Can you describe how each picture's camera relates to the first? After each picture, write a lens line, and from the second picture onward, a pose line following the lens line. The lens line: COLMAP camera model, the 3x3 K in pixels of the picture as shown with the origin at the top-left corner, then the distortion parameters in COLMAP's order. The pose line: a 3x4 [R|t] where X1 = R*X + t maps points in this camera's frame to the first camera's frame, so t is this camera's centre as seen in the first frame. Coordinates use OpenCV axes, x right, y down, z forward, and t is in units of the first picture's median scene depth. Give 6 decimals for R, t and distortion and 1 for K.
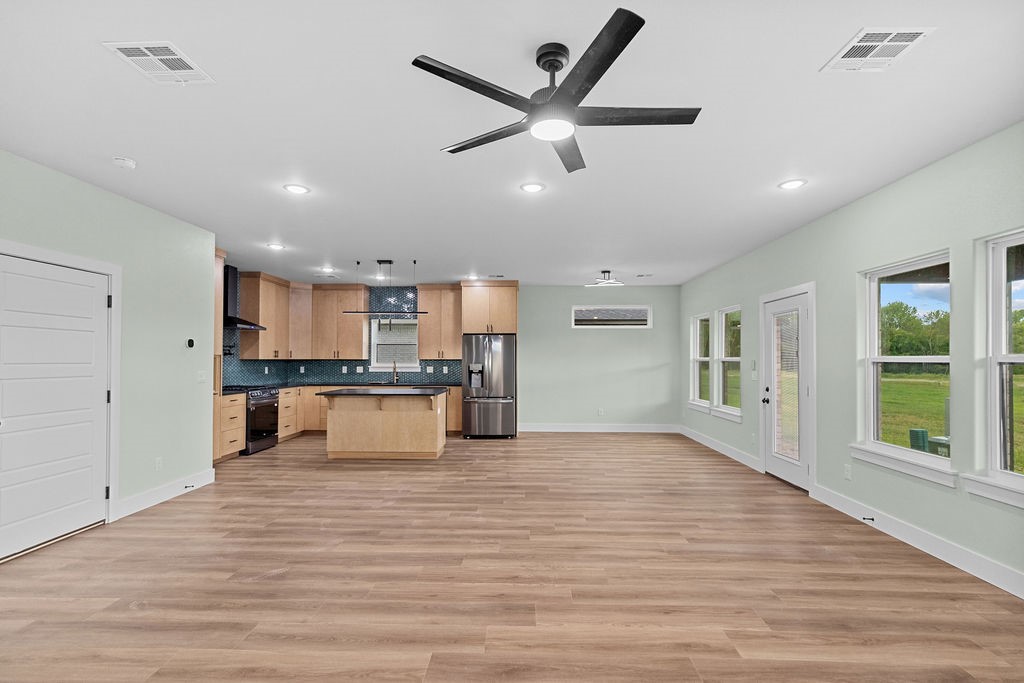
lens RADIAL K [[467.2, 0, 520.5], [0, 467.2, 354.6], [0, 0, 1]] dist [0.005100, -0.000038]
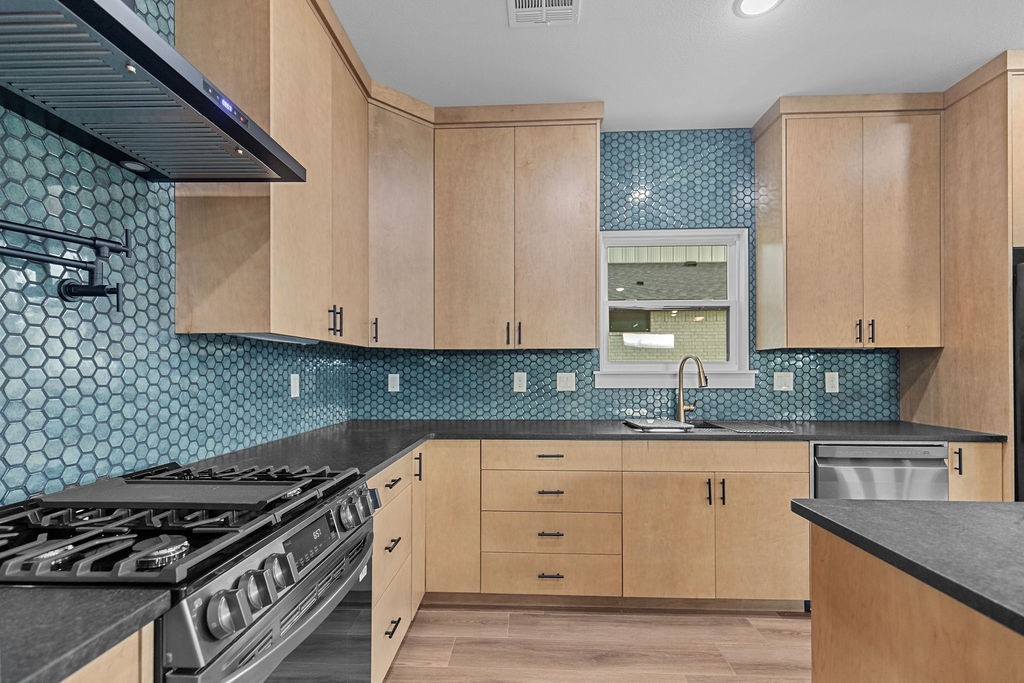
lens RADIAL K [[460.8, 0, 512.8], [0, 460.8, 370.0], [0, 0, 1]] dist [-0.001109, -0.000083]
pose [[0.999830, -0.004075, -0.017963, -0.671162], [0.004212, 0.999962, 0.007613, 0.037555], [0.017932, -0.007687, 0.999810, 1.196409]]
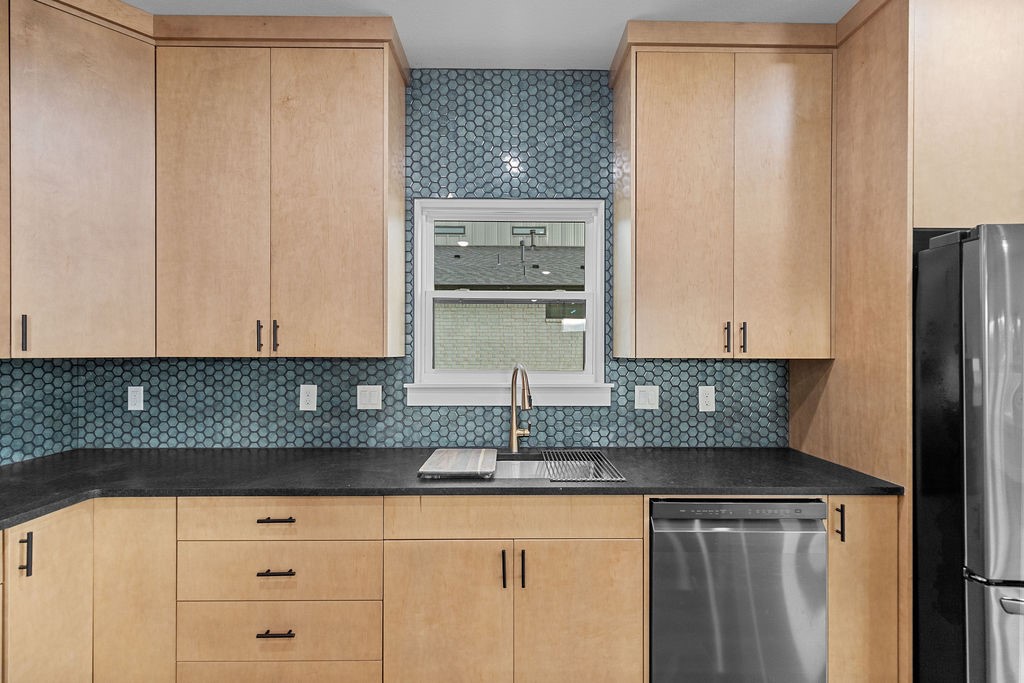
lens RADIAL K [[453.4, 0, 518.9], [0, 453.4, 352.3], [0, 0, 1]] dist [0.002080, -0.000570]
pose [[0.998861, 0.000072, 0.047715, -0.490227], [-0.000650, 0.999927, 0.012101, 0.008379], [-0.047711, -0.012118, 0.998788, 1.341818]]
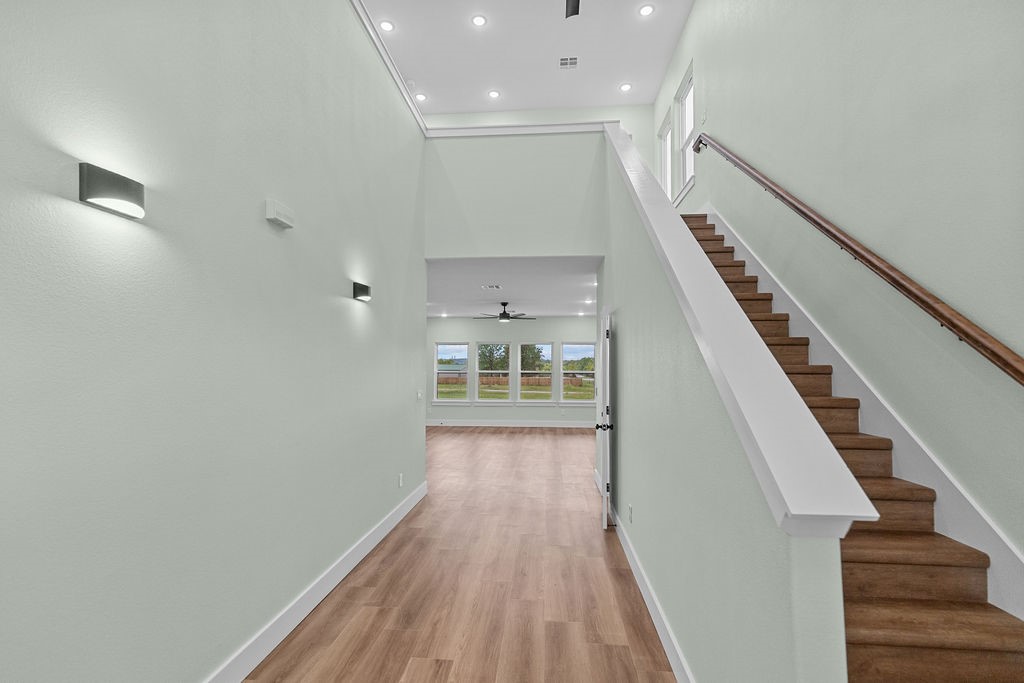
lens RADIAL K [[467.3, 0, 506.4], [0, 467.3, 357.4], [0, 0, 1]] dist [-0.000706, -0.000566]
pose [[0.064409, 0.015306, 0.997806, -1.769422], [-0.009269, 0.999848, -0.014739, -0.033556], [-0.997881, -0.008300, 0.064541, 0.294242]]
